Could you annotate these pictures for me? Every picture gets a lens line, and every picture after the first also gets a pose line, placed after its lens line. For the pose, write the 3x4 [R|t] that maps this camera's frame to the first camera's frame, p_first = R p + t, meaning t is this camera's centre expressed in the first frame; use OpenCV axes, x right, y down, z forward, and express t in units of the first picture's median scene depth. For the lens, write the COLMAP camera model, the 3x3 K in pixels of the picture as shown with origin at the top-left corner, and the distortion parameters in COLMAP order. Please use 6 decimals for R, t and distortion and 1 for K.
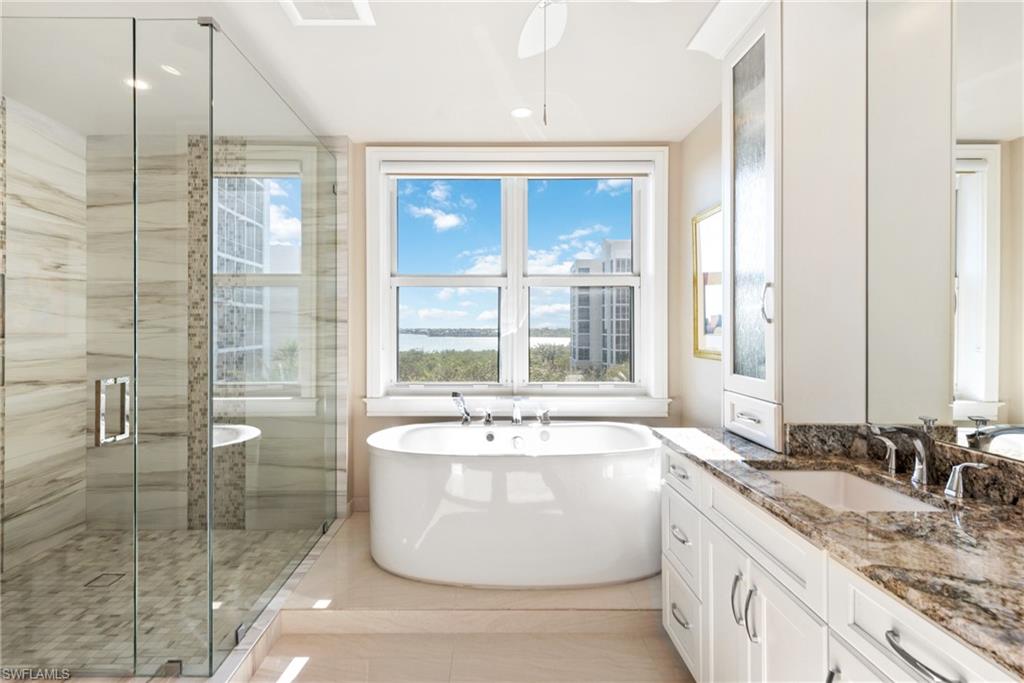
lens RADIAL K [[469.8, 0, 501.5], [0, 469.8, 328.3], [0, 0, 1]] dist [0.014425, -0.009580]
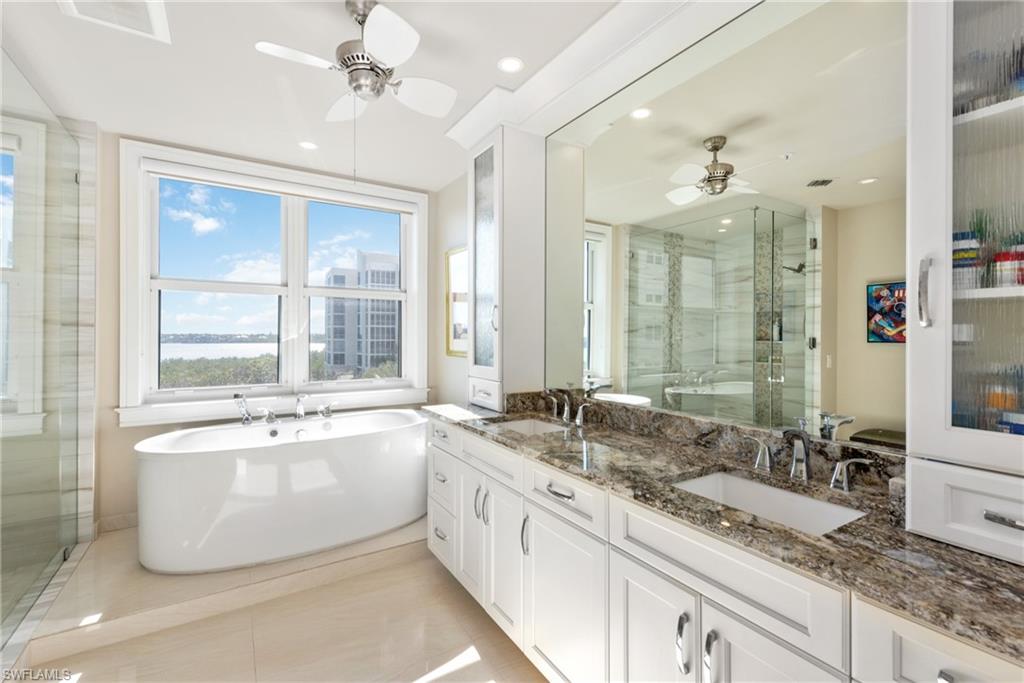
lens RADIAL K [[444.5, 0, 512.0], [0, 444.5, 341.5], [0, 0, 1]] dist [-0.000545, -0.000050]
pose [[0.847789, -0.004514, 0.530314, -0.101928], [-0.003966, 0.999882, 0.014851, 0.000580], [-0.530318, -0.014694, 0.847671, -0.168778]]
